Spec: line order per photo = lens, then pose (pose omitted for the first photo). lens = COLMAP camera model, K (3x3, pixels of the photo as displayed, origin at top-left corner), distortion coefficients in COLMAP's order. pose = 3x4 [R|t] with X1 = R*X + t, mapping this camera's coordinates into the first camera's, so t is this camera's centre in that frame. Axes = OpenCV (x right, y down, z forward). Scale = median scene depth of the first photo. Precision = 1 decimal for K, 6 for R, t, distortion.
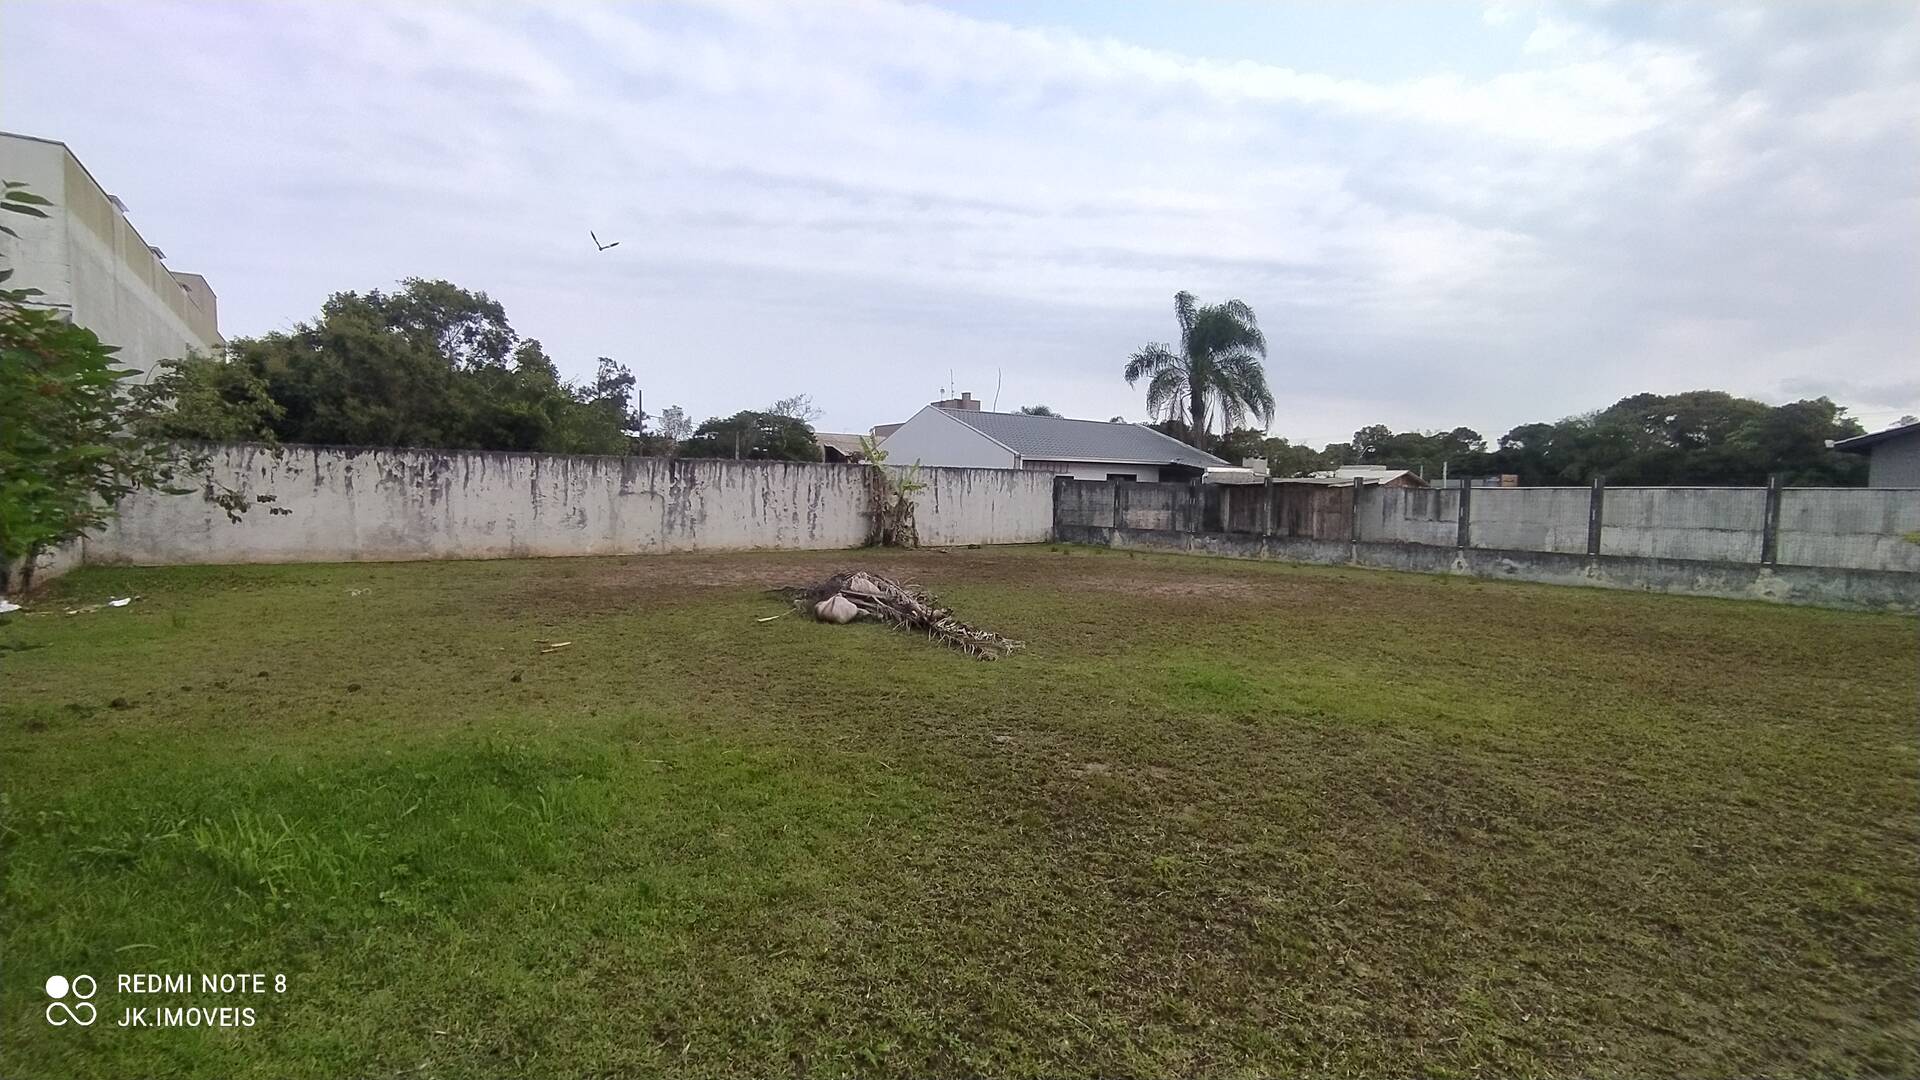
lens RADIAL K [[897.3, 0, 975.4], [0, 897.3, 535.5], [0, 0, 1]] dist [-0.024751, 0.021153]
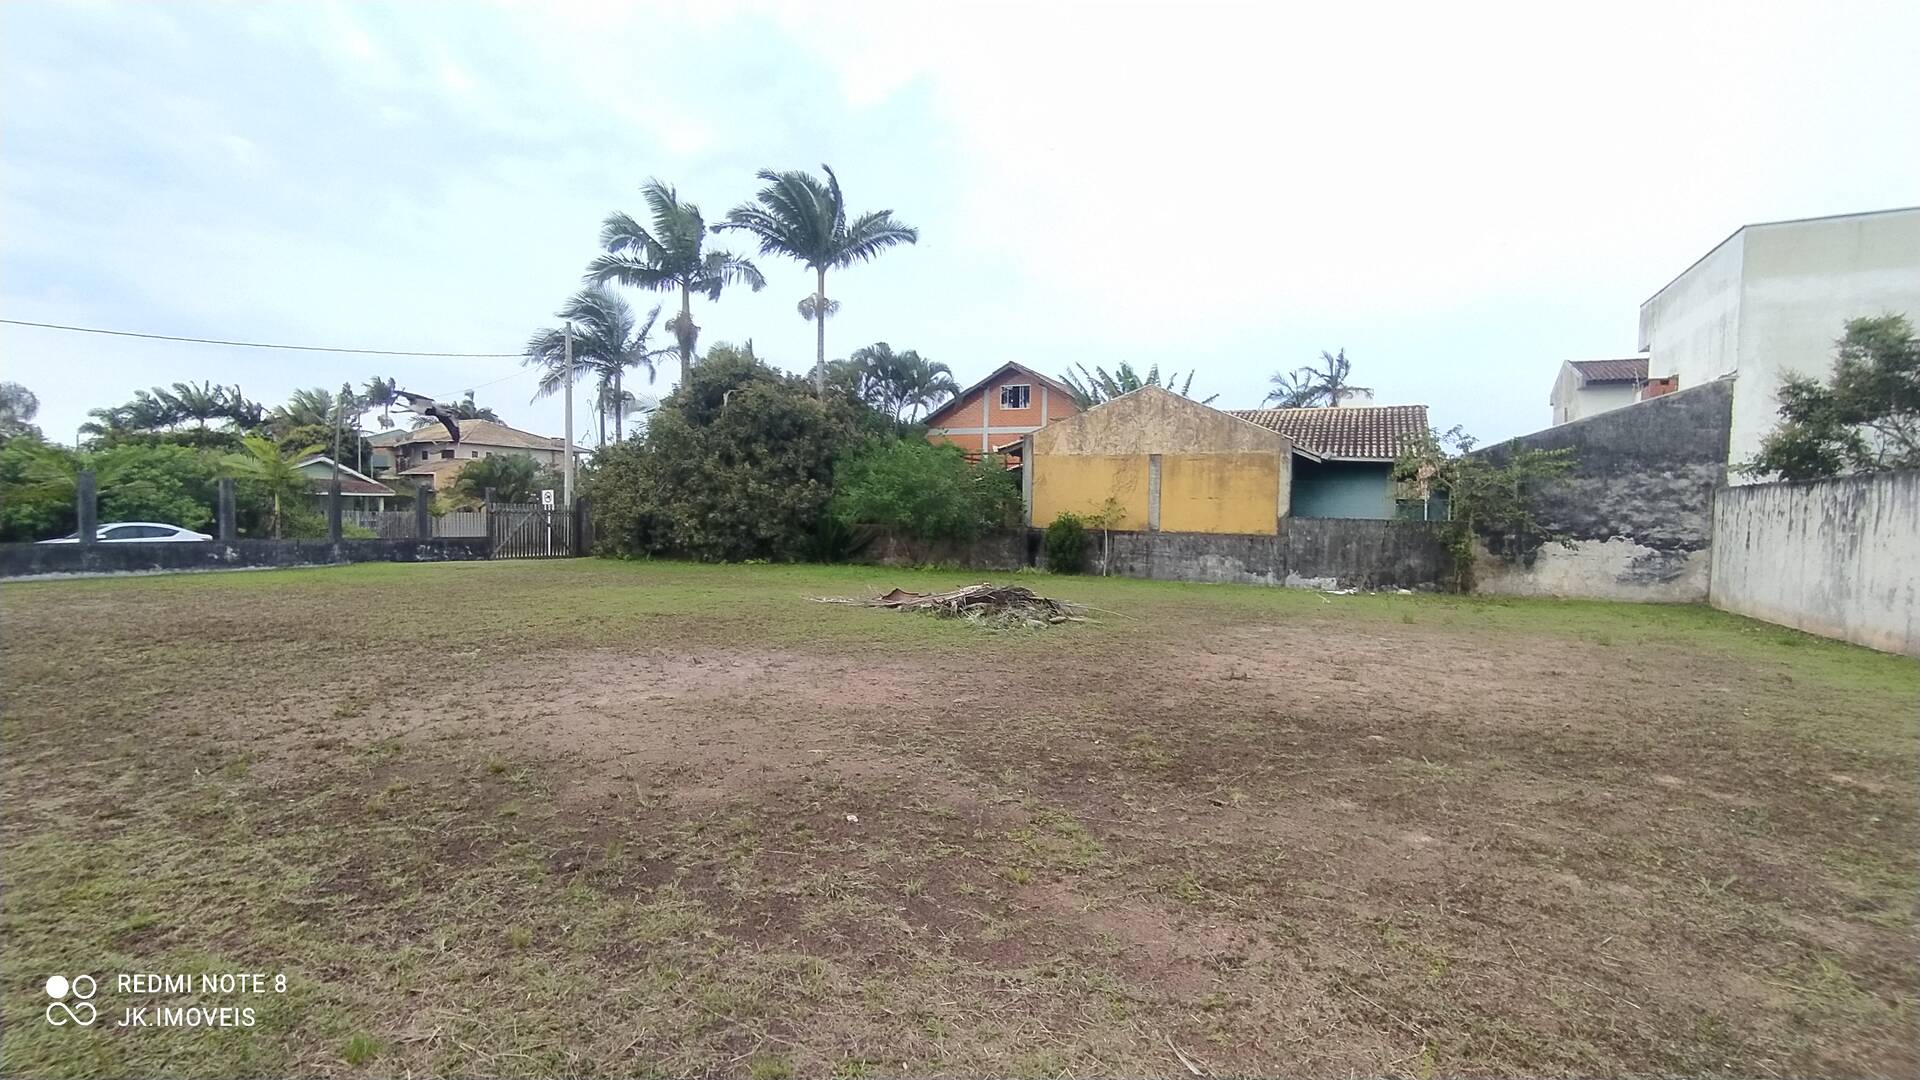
lens RADIAL K [[897.3, 0, 972.1], [0, 897.3, 540.4], [0, 0, 1]] dist [-0.024751, 0.021153]
pose [[-0.865378, -0.018773, -0.500768, 0.239972], [-0.056272, 0.996618, 0.059882, -0.041416], [0.497950, 0.080000, -0.863508, 1.022795]]
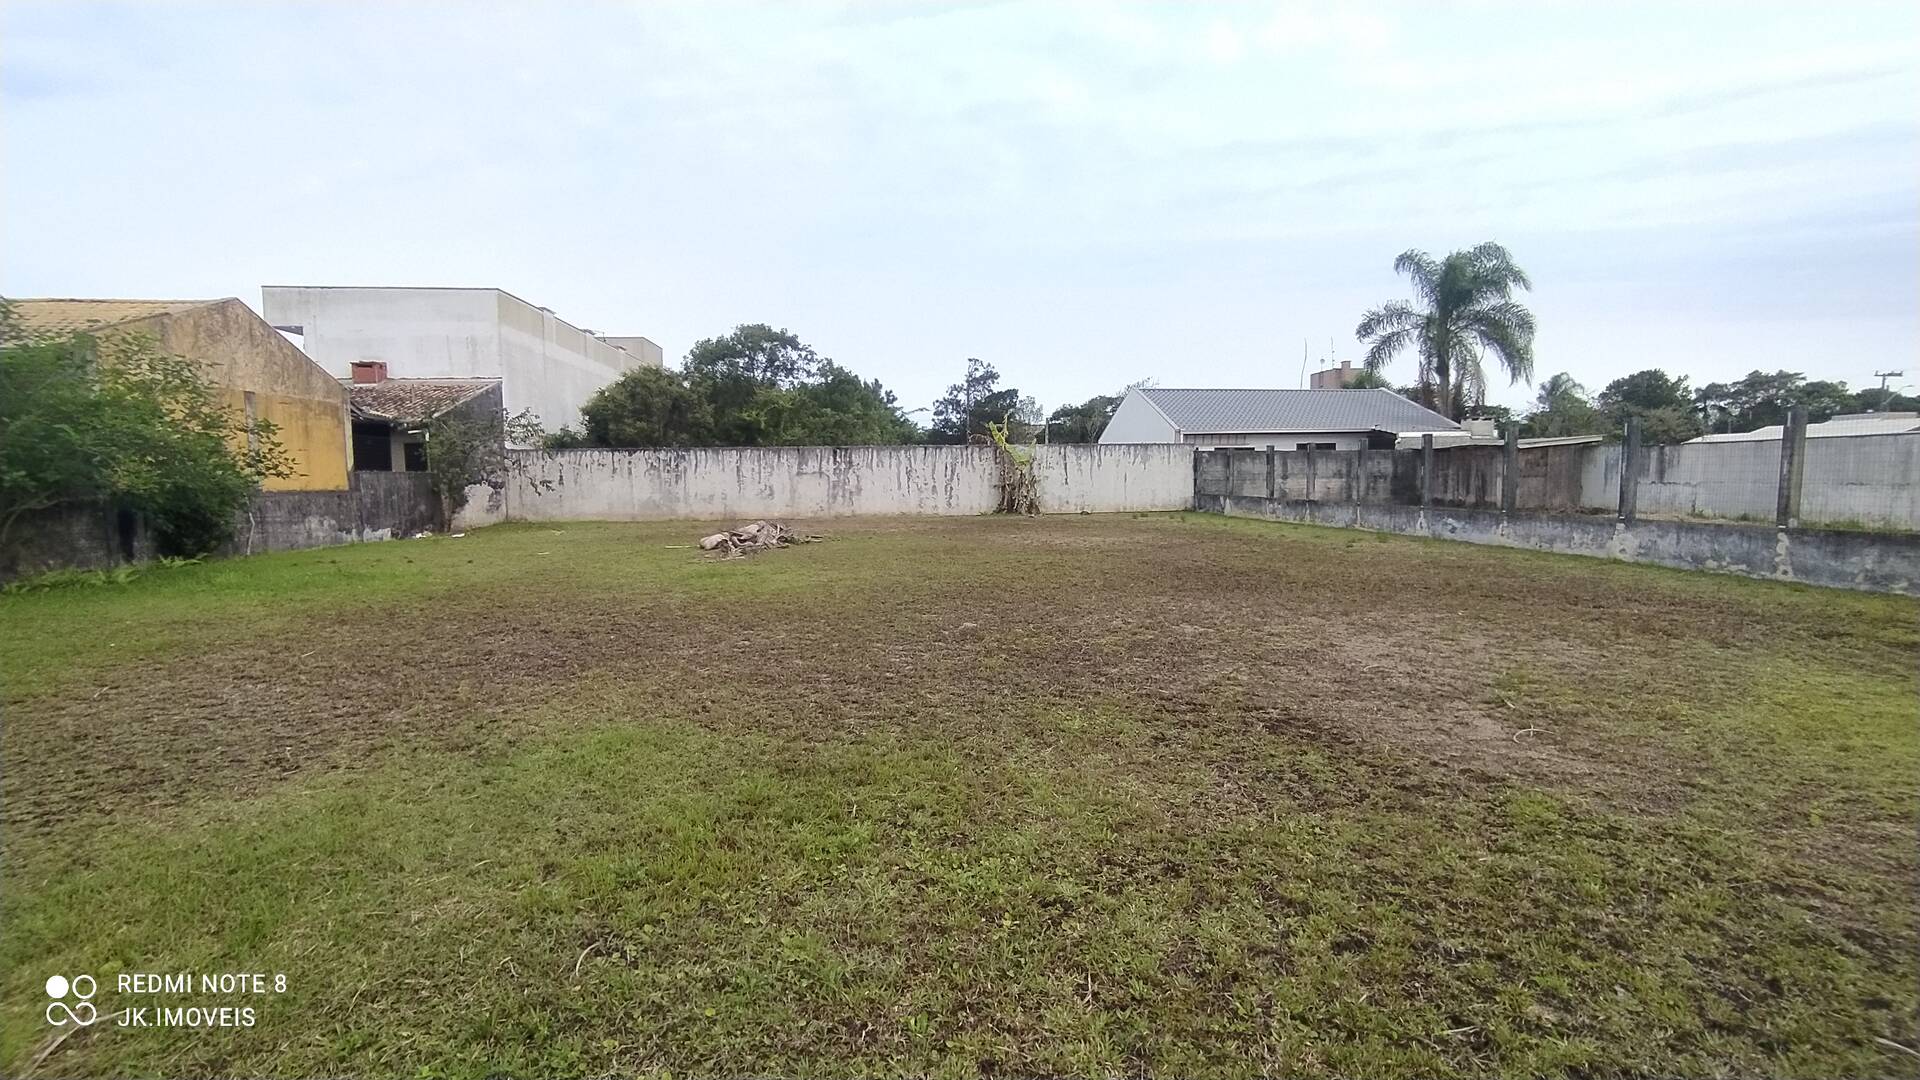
lens RADIAL K [[897.3, 0, 978.9], [0, 897.3, 538.7], [0, 0, 1]] dist [-0.024751, 0.021153]
pose [[0.873833, 0.009584, -0.486132, 0.477551], [0.002631, 0.999698, 0.024439, 0.018073], [0.486219, -0.022634, 0.873544, -0.068142]]
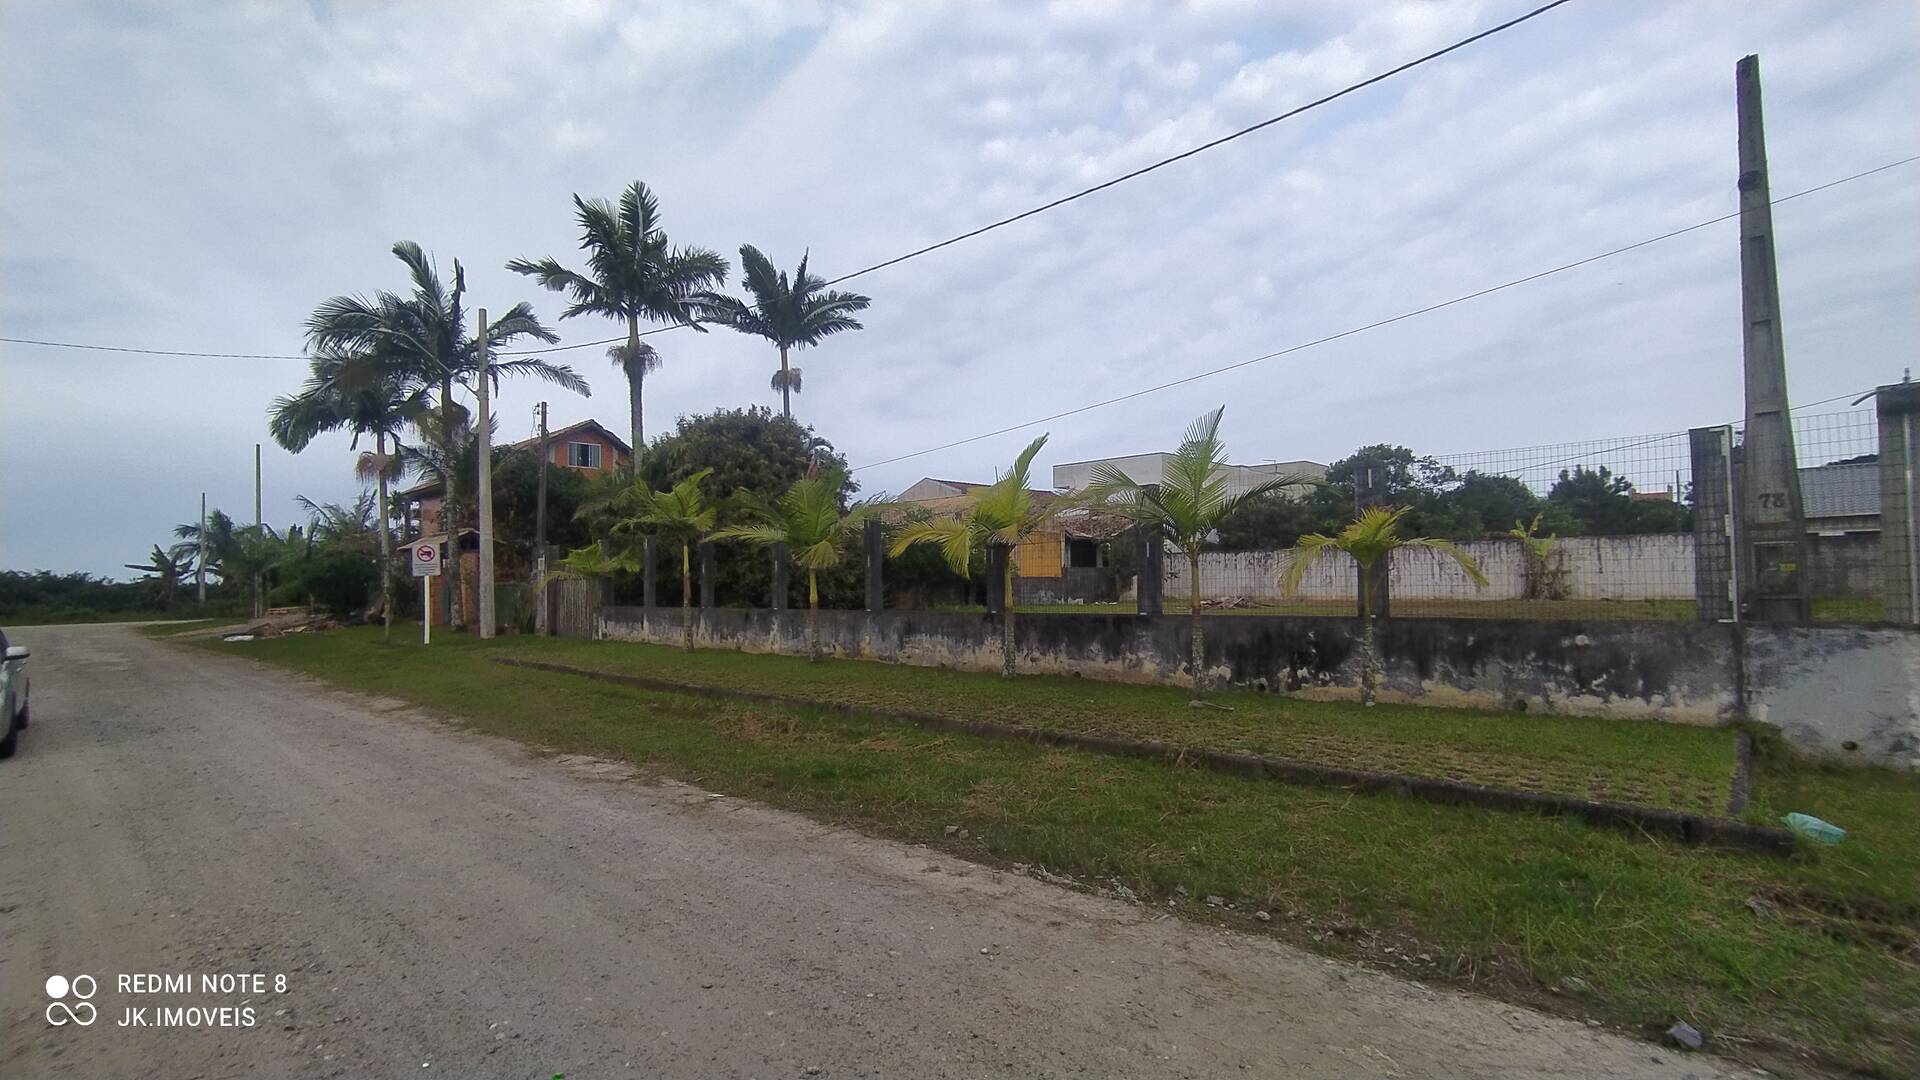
lens RADIAL K [[897.3, 0, 976.9], [0, 897.3, 541.7], [0, 0, 1]] dist [-0.024751, 0.021153]
pose [[0.210637, -0.062408, -0.975570, 1.115607], [-0.026528, 0.997228, -0.069521, 0.044665], [0.977204, 0.040524, 0.208397, -0.111180]]
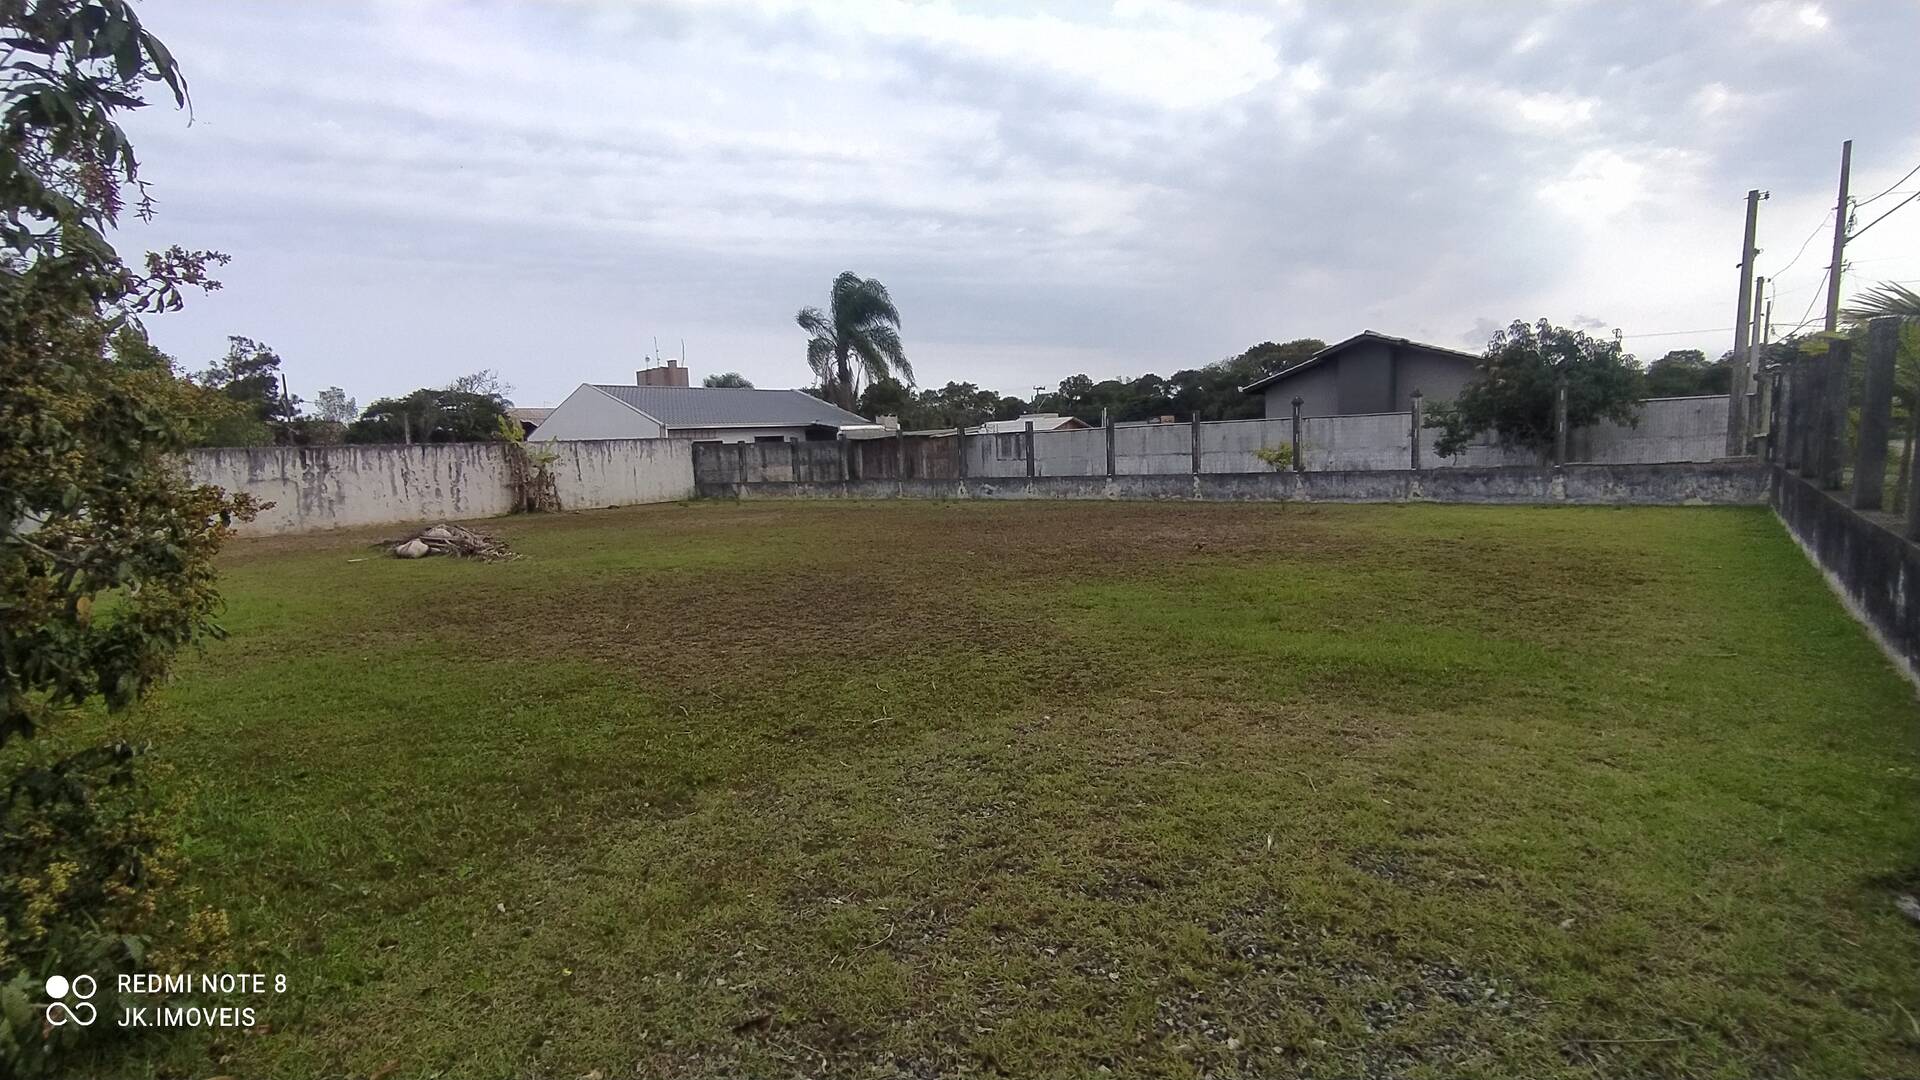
lens RADIAL K [[897.3, 0, 974.4], [0, 897.3, 549.6], [0, 0, 1]] dist [-0.024751, 0.021153]
pose [[0.959927, -0.088241, 0.265997, 0.148230], [0.071844, 0.994902, 0.070775, 0.020890], [-0.270886, -0.048828, 0.961372, -0.277913]]
